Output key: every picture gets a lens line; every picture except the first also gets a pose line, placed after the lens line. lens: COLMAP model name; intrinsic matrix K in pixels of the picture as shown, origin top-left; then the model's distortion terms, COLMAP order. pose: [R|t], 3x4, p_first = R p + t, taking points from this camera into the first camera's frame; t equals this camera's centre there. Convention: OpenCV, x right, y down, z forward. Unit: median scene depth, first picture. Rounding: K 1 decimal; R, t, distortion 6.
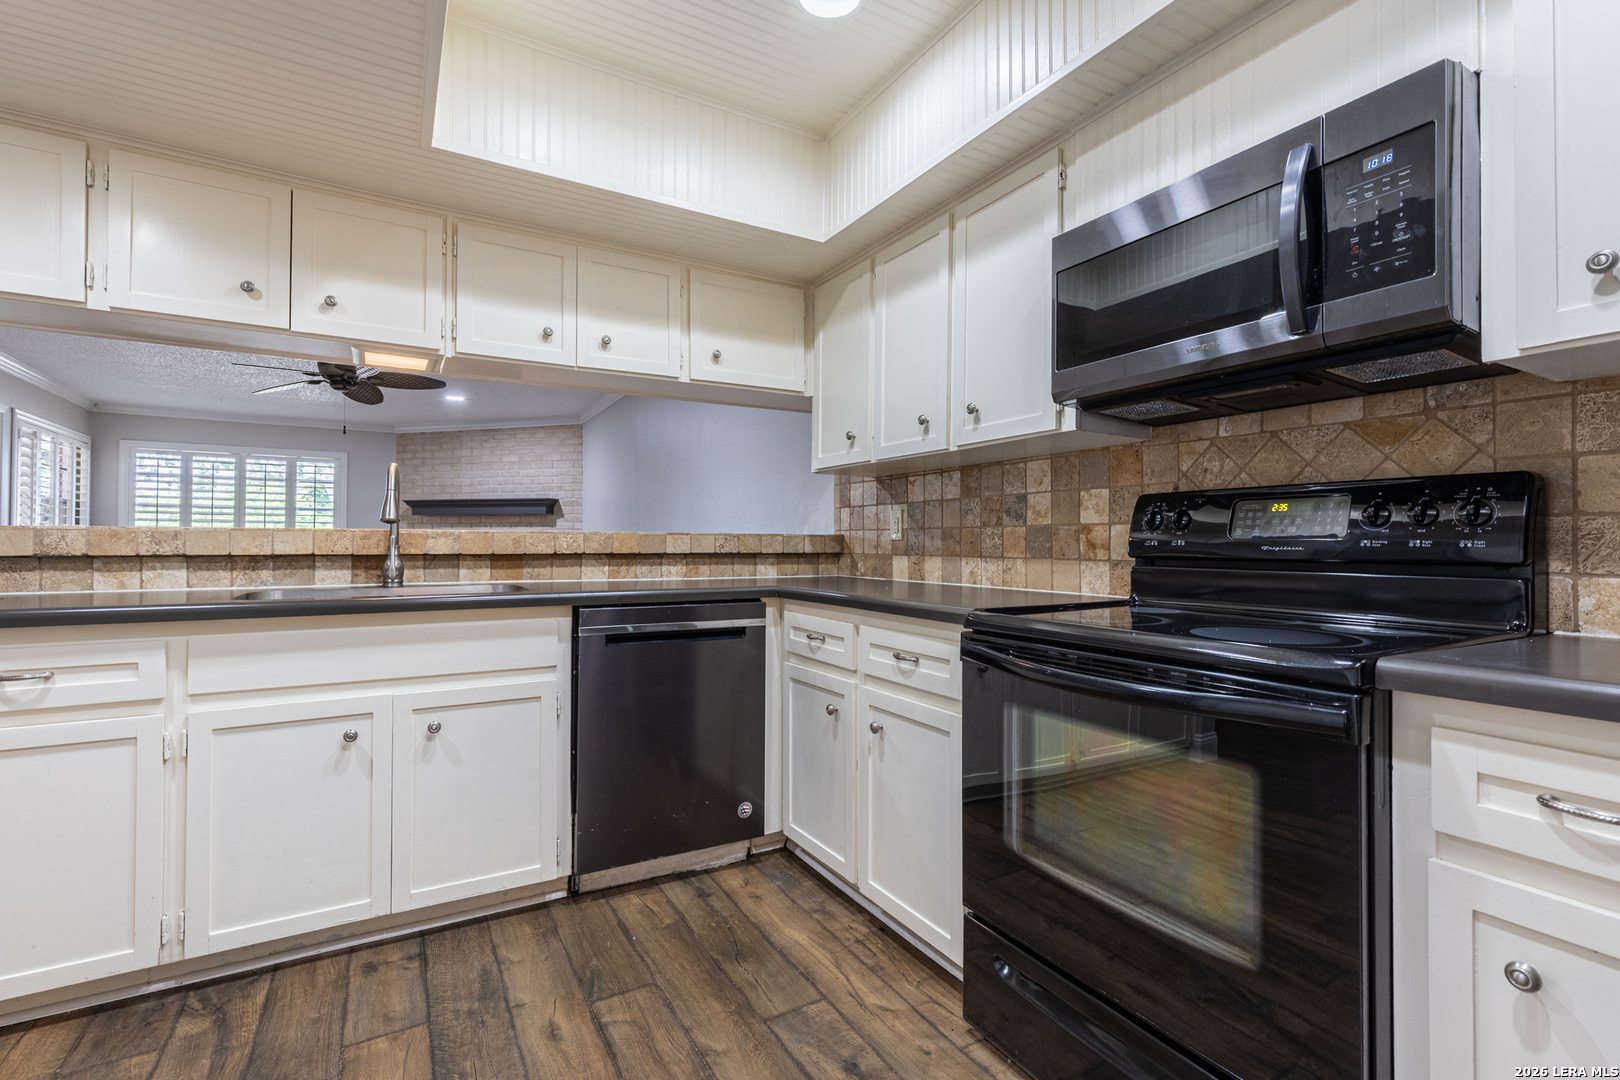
lens RADIAL K [[728.6, 0, 813.1], [0, 728.6, 539.6], [0, 0, 1]] dist [0.007899, -0.001045]
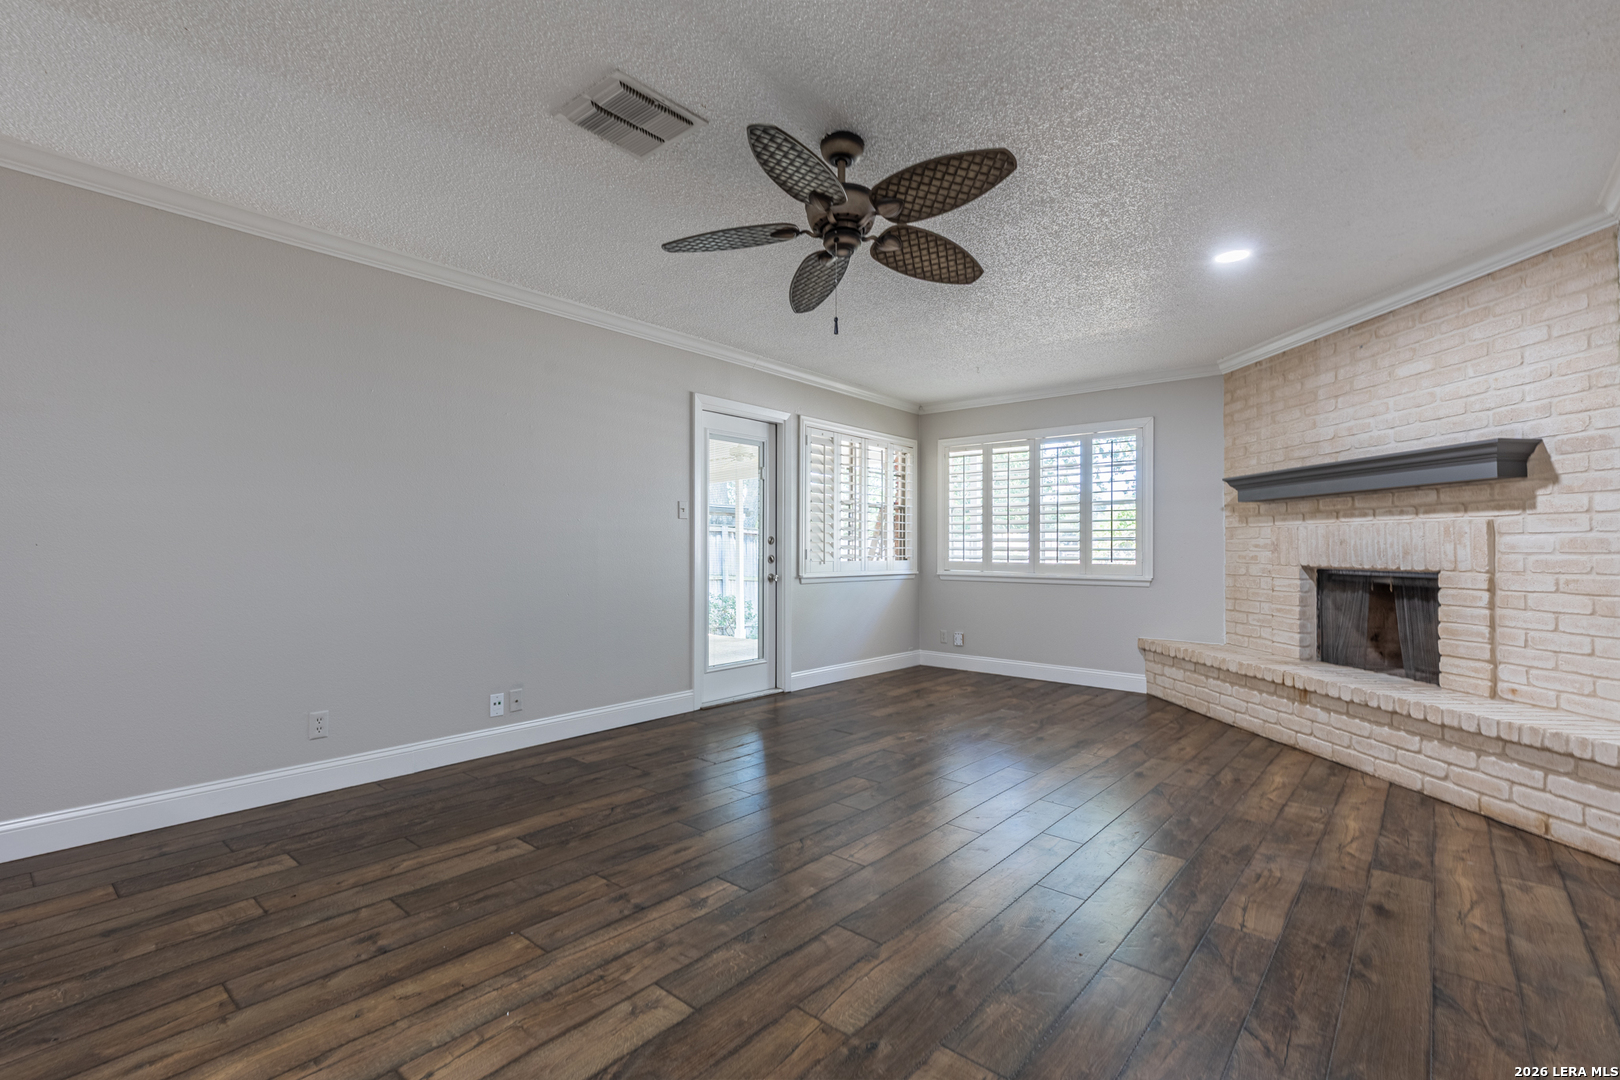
lens RADIAL K [[728.6, 0, 821.8], [0, 728.6, 538.8], [0, 0, 1]] dist [0.007899, -0.001045]
pose [[0.343648, -0.014187, -0.938991, -0.107649], [0.007145, 0.999896, -0.012492, 0.001408], [0.939071, -0.002416, 0.343714, 0.488724]]
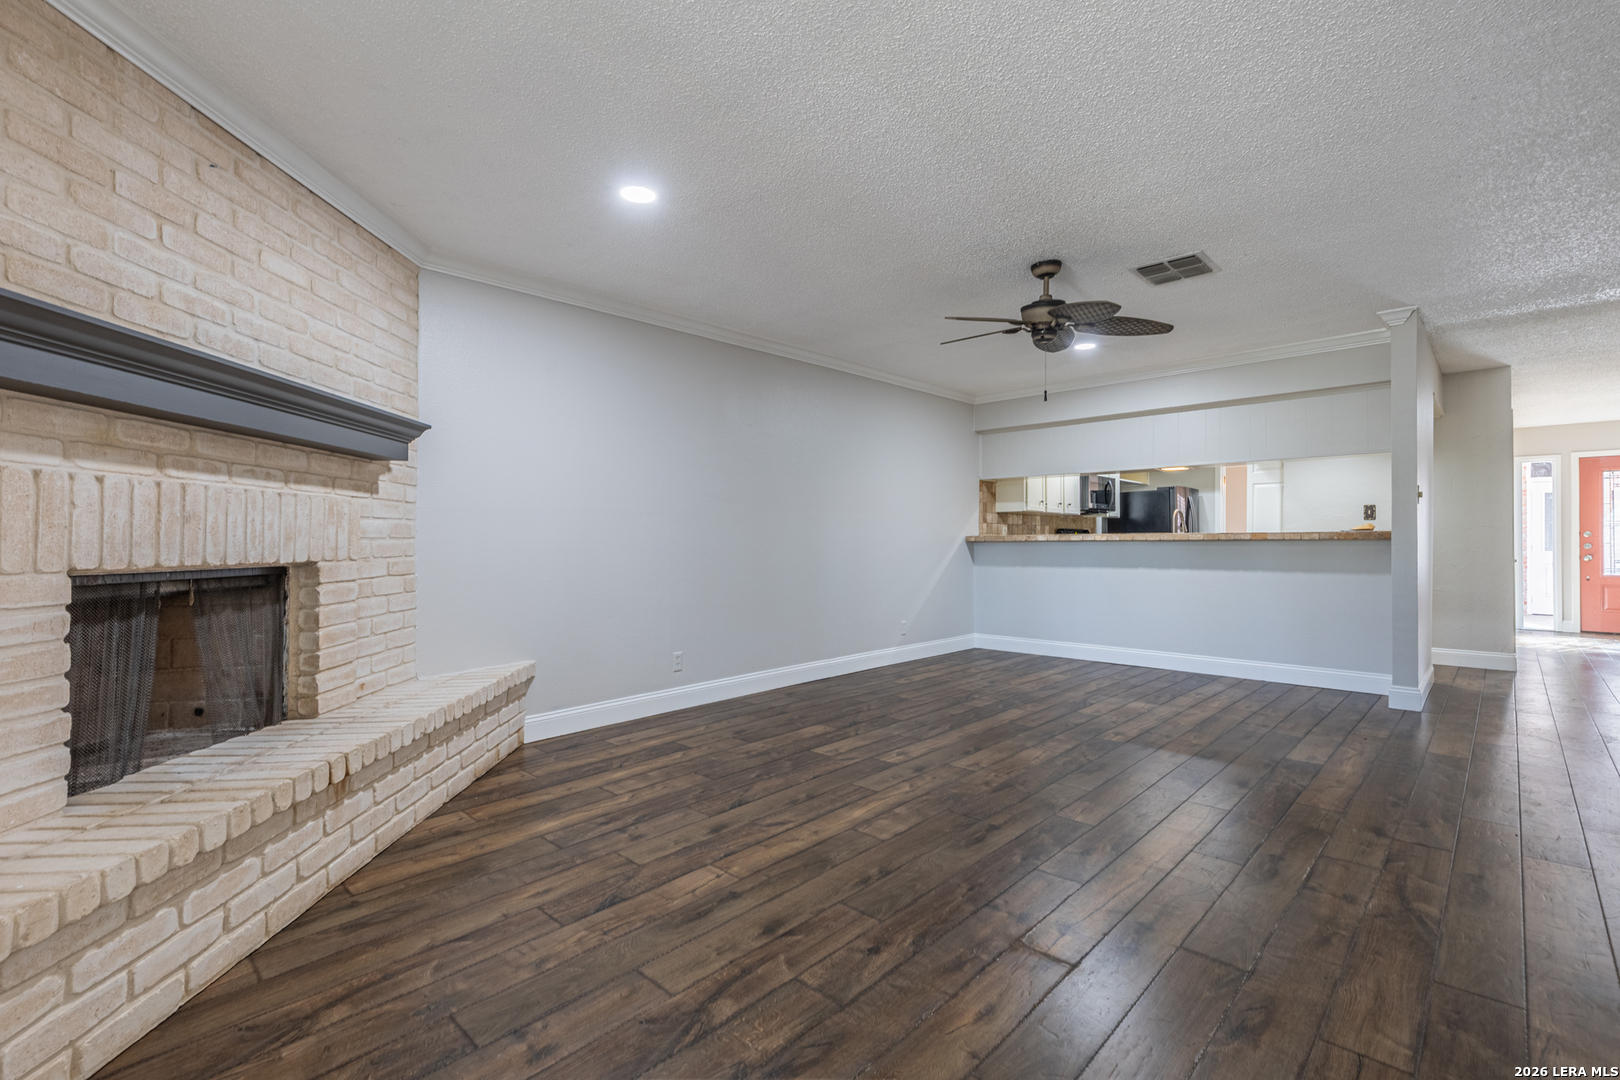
lens RADIAL K [[728.6, 0, 813.8], [0, 728.6, 537.8], [0, 0, 1]] dist [0.007899, -0.001045]
pose [[-0.283997, 0.003032, 0.958820, -0.798866], [-0.008455, 0.999948, -0.005666, 0.007006], [-0.958788, -0.009716, -0.283957, 0.878156]]
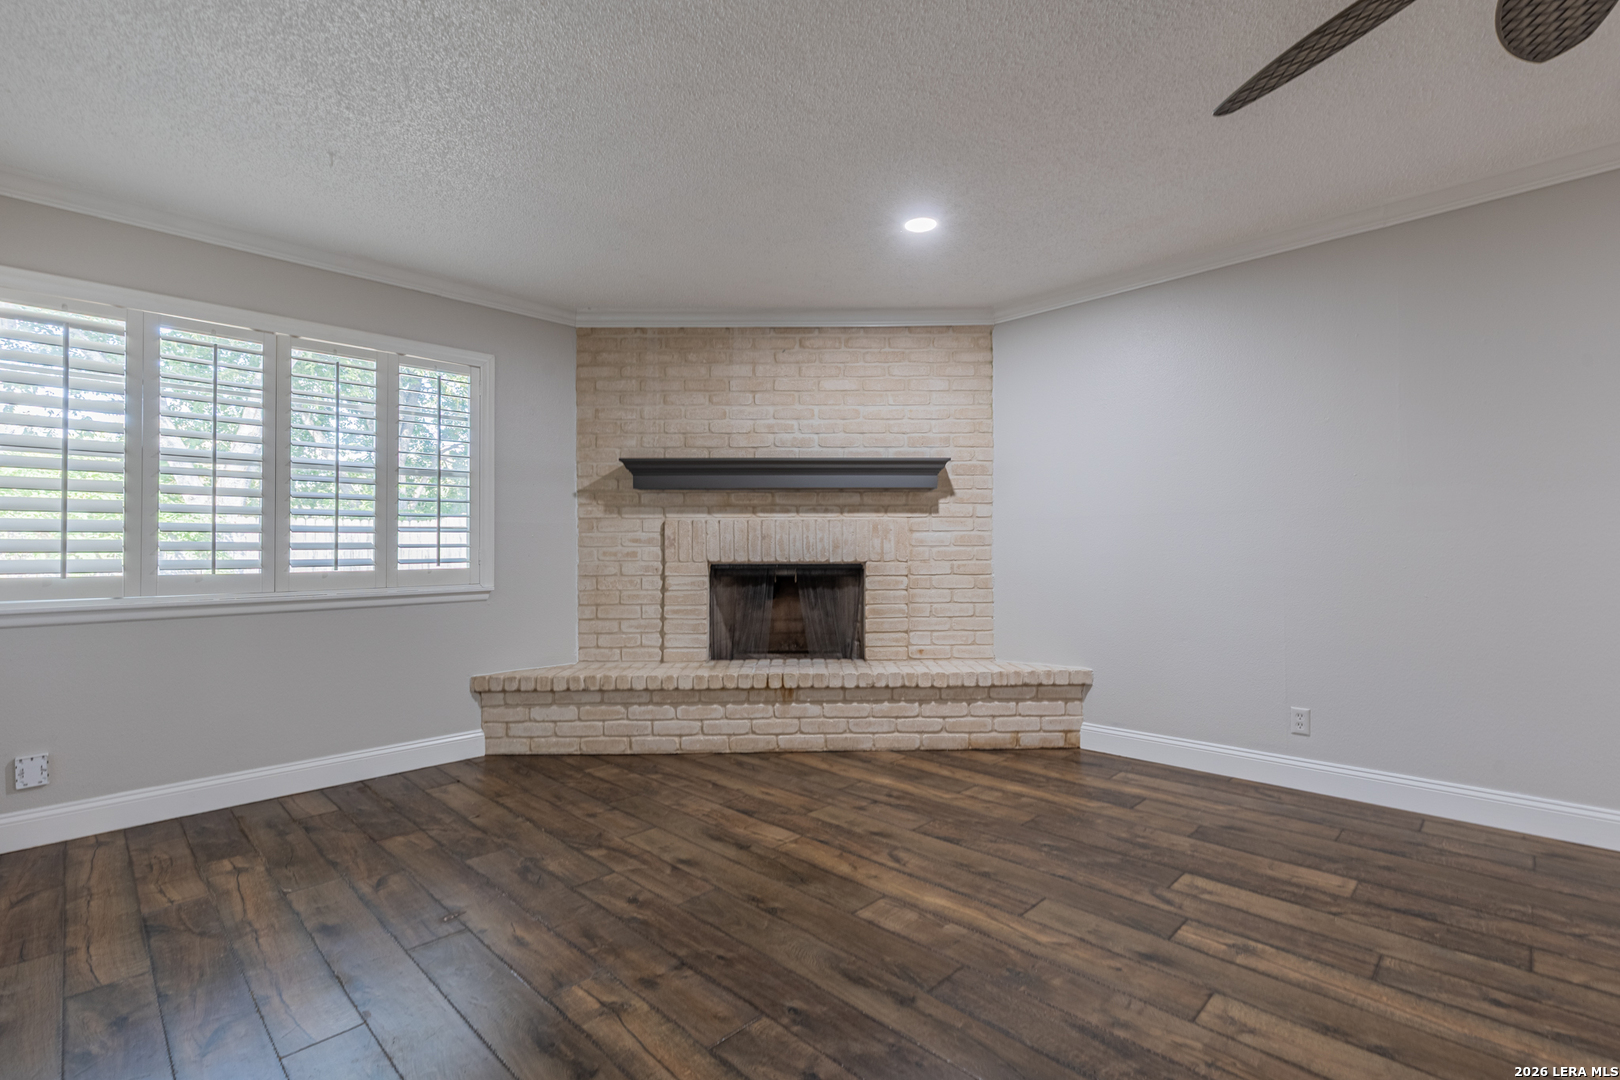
lens RADIAL K [[728.6, 0, 814.6], [0, 728.6, 536.7], [0, 0, 1]] dist [0.007899, -0.001045]
pose [[0.963090, -0.002780, 0.269165, -0.582774], [0.003130, 0.999995, -0.000869, 0.000434], [-0.269161, 0.001679, 0.963094, 0.499182]]
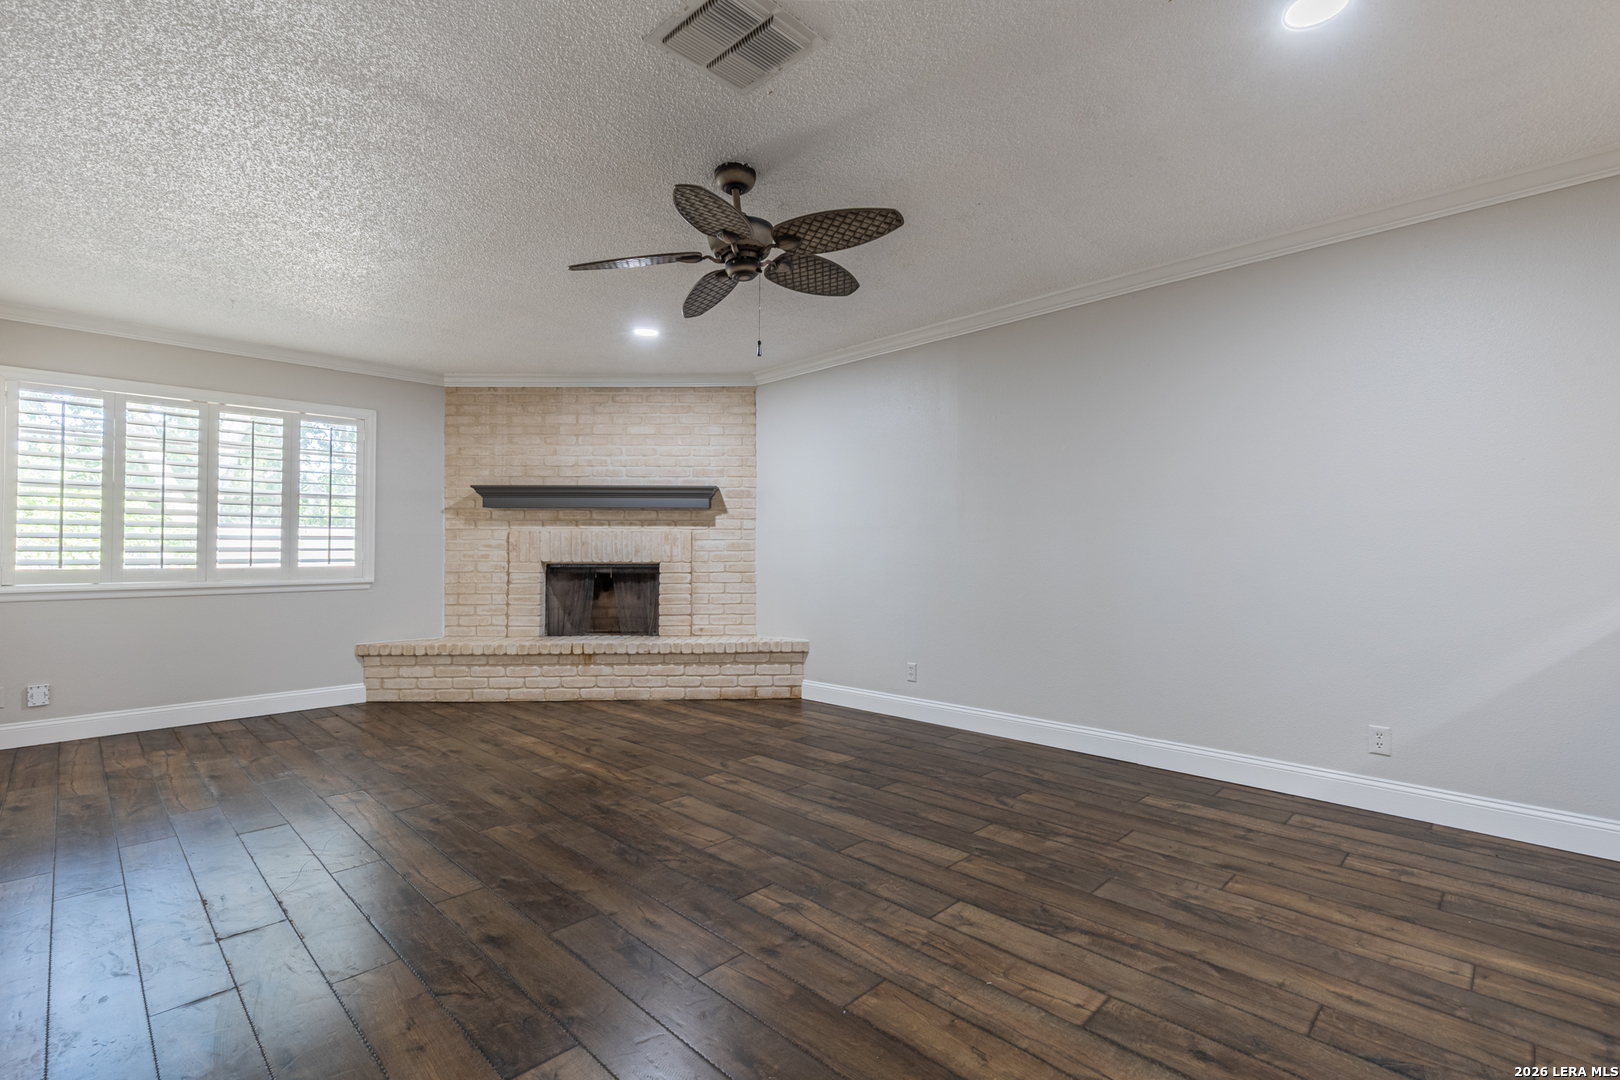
lens RADIAL K [[728.6, 0, 812.0], [0, 728.6, 538.0], [0, 0, 1]] dist [0.007899, -0.001045]
pose [[0.963855, 0.001579, 0.266424, -0.449204], [-0.000125, 0.999985, -0.005472, -0.001668], [-0.266428, 0.005241, 0.963840, 0.273342]]
